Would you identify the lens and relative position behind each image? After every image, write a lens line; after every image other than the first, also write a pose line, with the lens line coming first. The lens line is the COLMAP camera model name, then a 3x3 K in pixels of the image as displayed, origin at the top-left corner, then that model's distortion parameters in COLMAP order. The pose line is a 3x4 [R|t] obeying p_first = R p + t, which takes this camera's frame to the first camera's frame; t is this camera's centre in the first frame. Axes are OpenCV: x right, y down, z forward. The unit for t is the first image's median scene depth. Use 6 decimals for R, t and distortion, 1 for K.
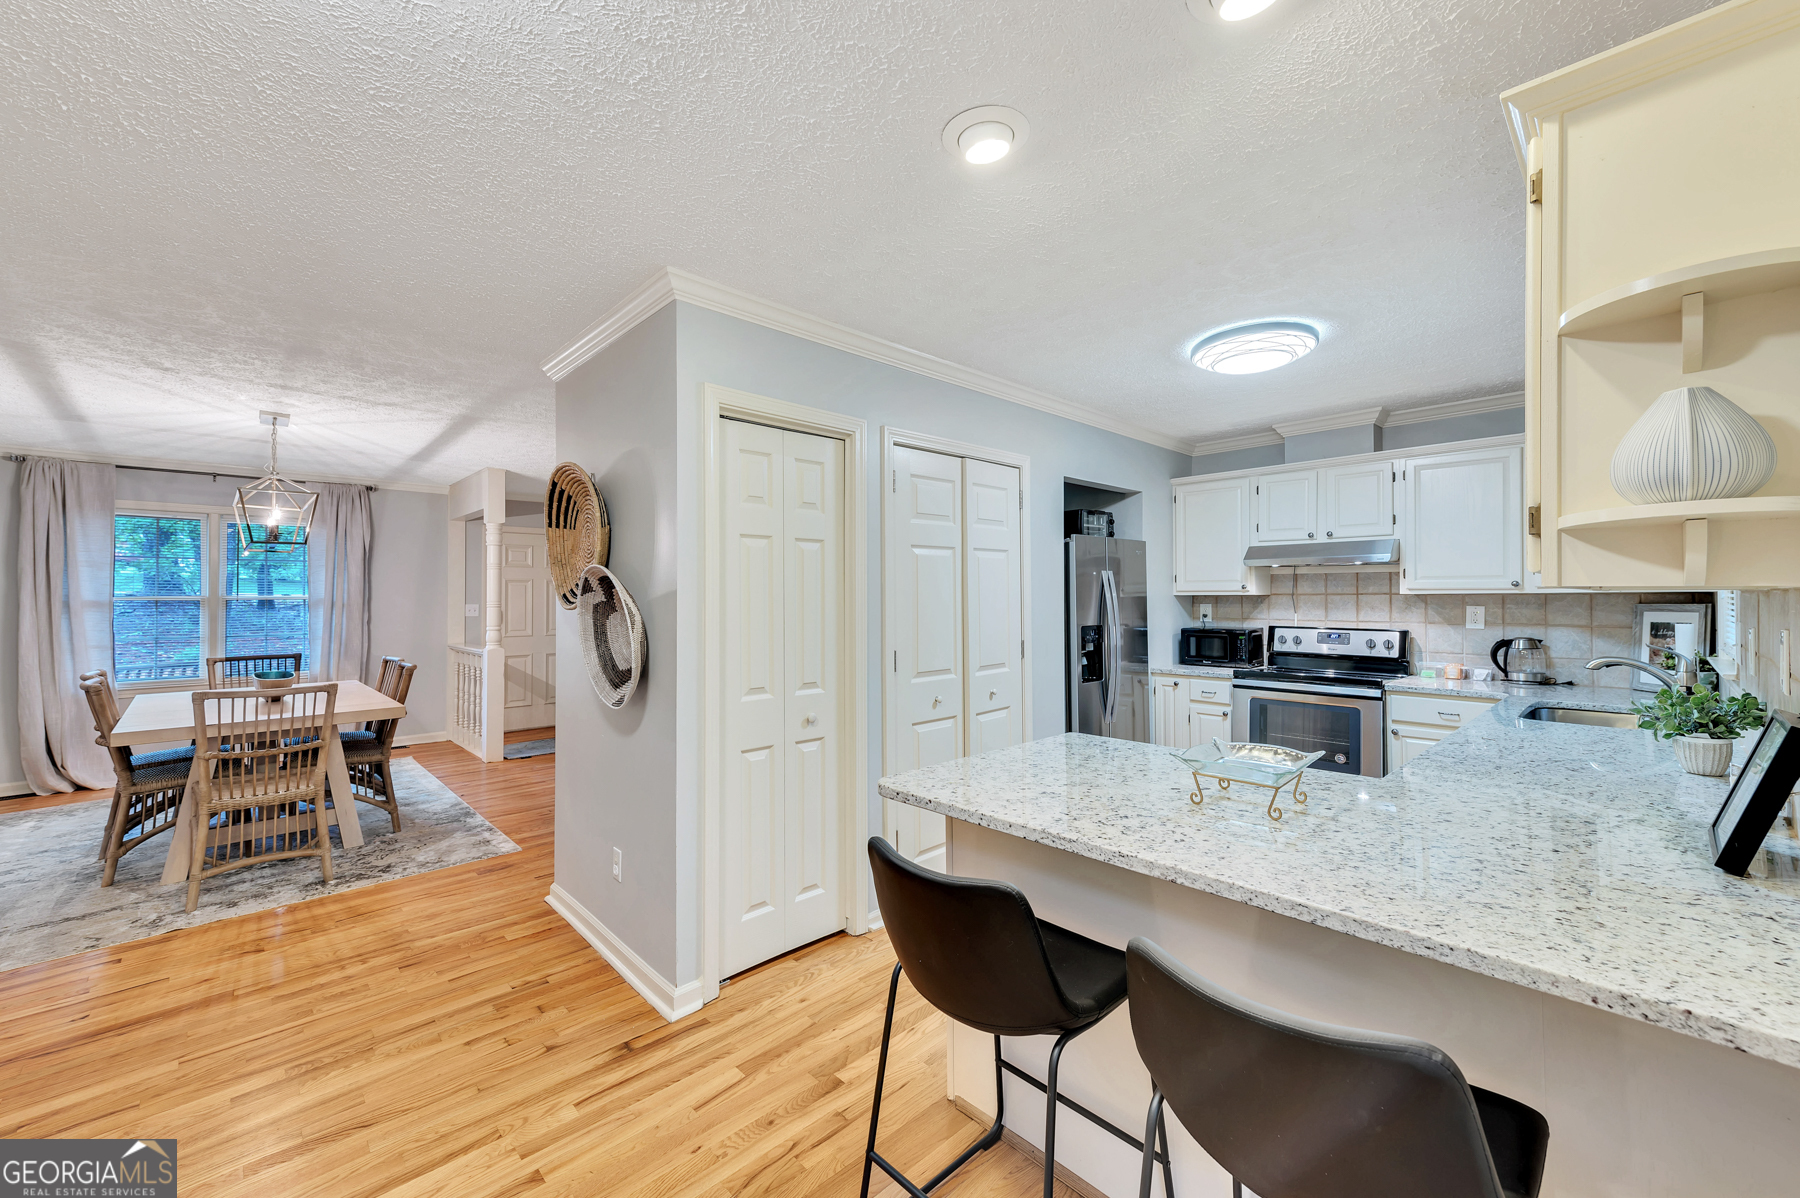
lens RADIAL K [[717.1, 0, 896.8], [0, 717.1, 593.7], [0, 0, 1]] dist [0.019976, 0.000124]
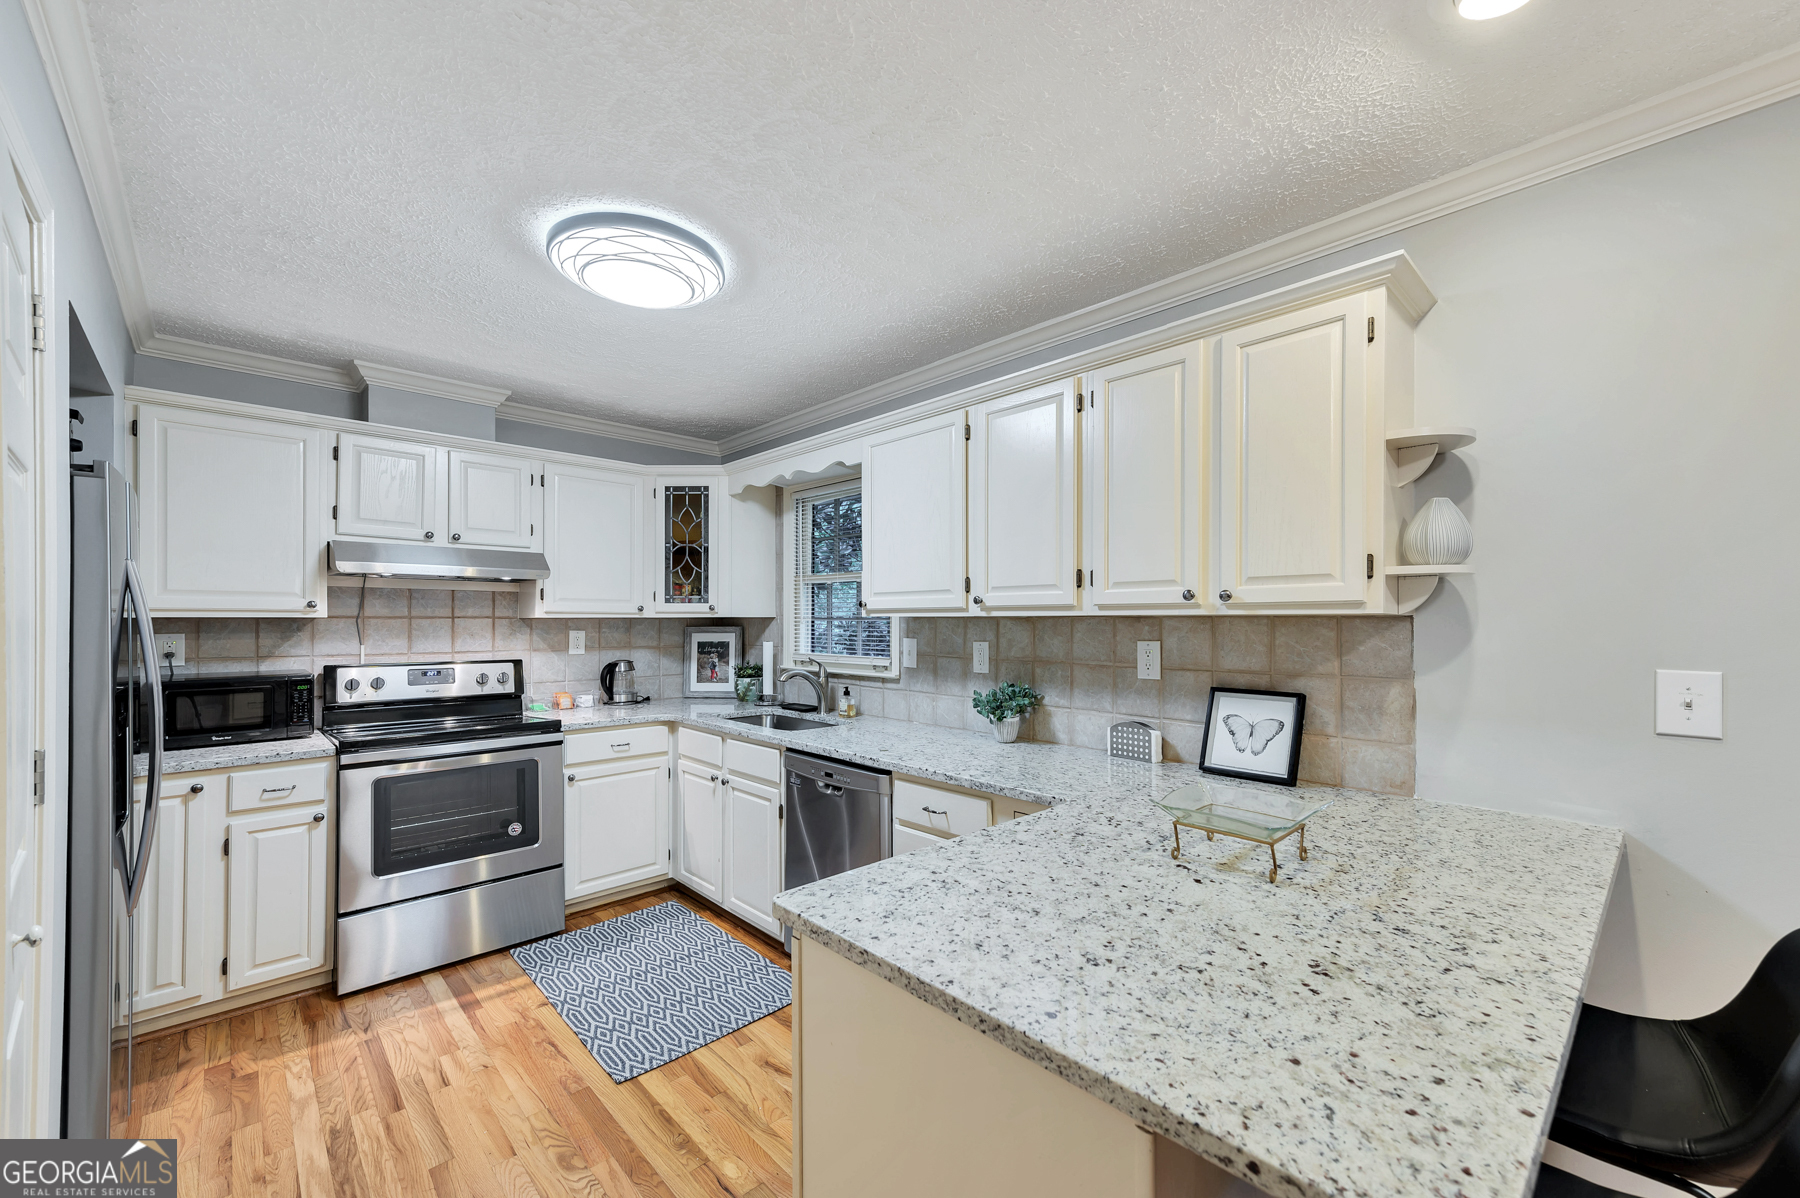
lens RADIAL K [[710.5, 0, 895.2], [0, 710.5, 617.2], [0, 0, 1]] dist [0.017963, 0.000110]
pose [[0.002138, 0.007099, 0.999973, -0.164866], [-0.005025, 0.999962, -0.007088, 0.004019], [-0.999985, -0.005010, 0.002173, 0.627501]]
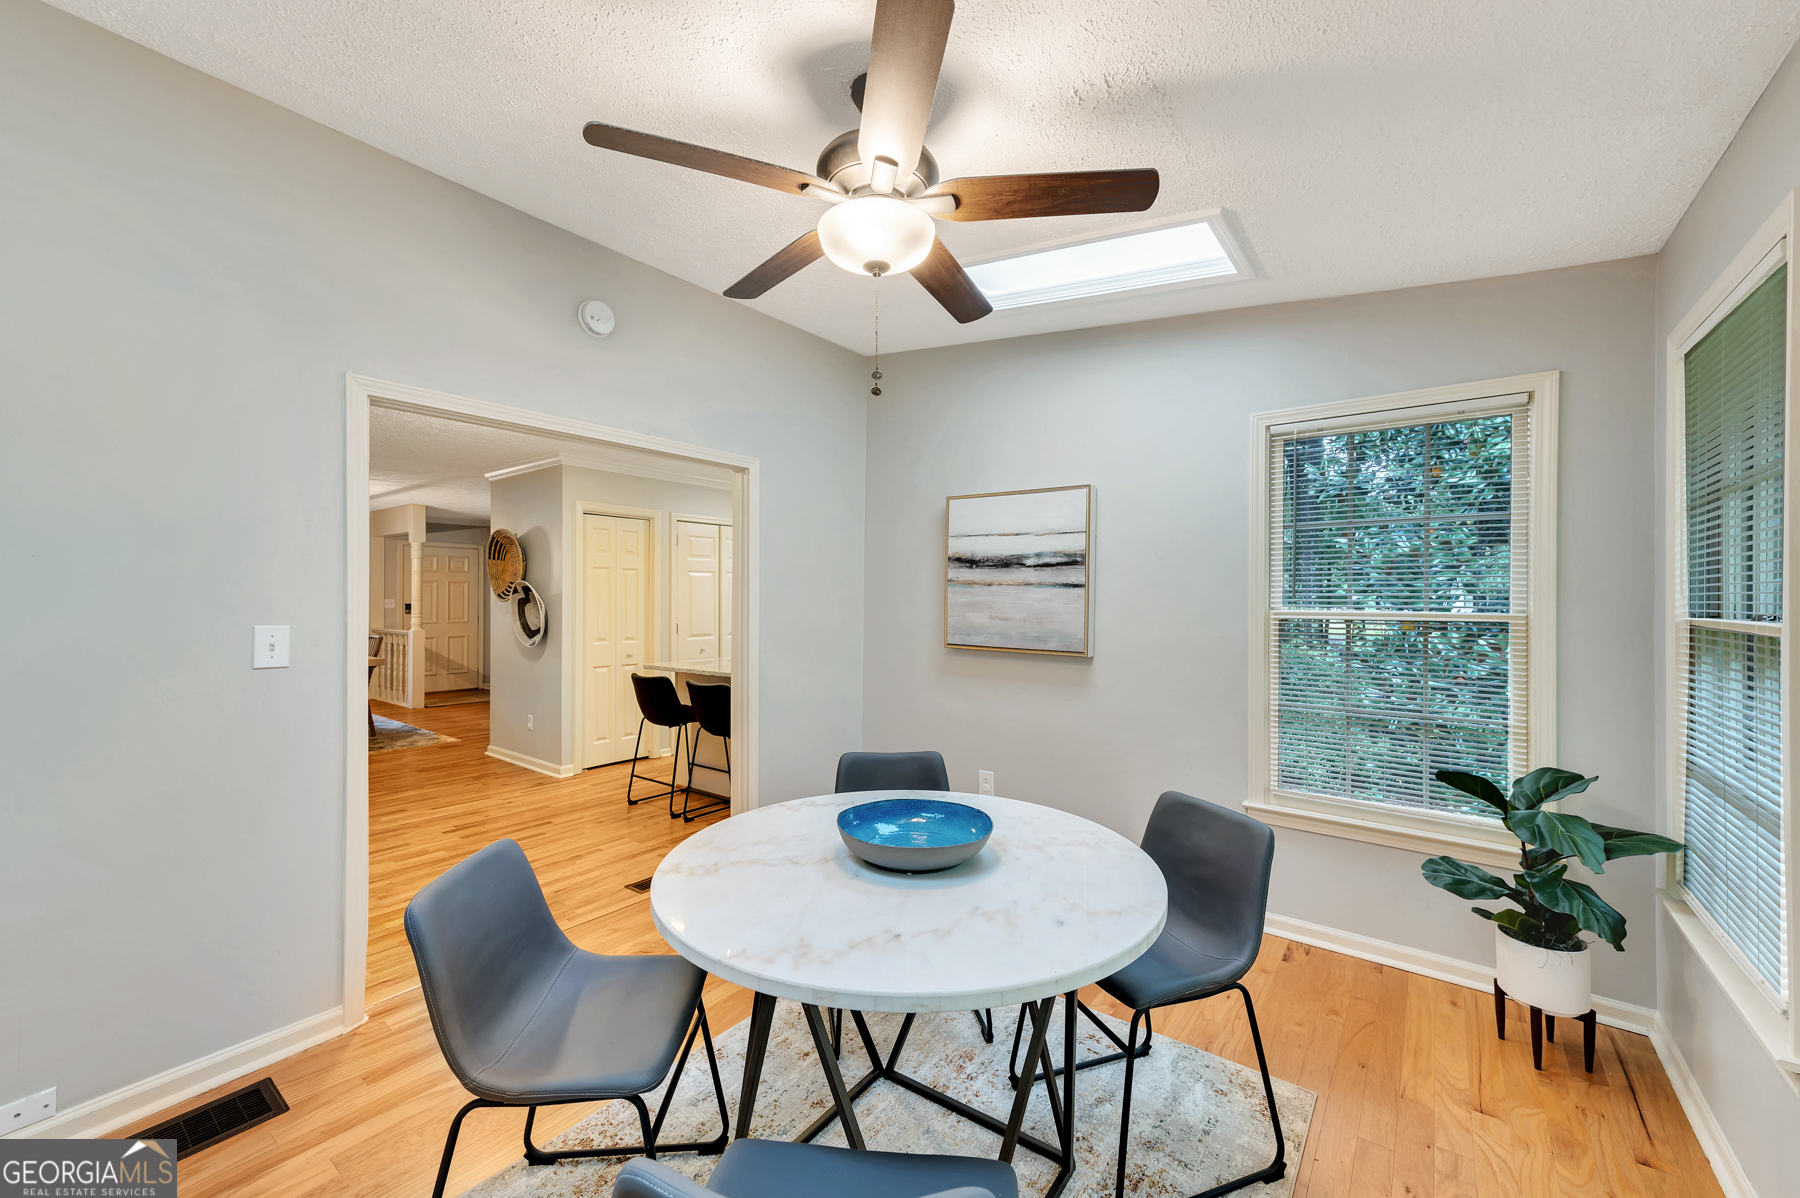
lens RADIAL K [[711.8, 0, 933.5], [0, 711.8, 601.0], [0, 0, 1]] dist [0.000775, -0.000021]
pose [[0.979101, 0.008685, 0.203191, 0.092803], [-0.010646, 0.999907, 0.008561, -0.002630], [-0.203097, -0.010546, 0.979102, -0.347432]]
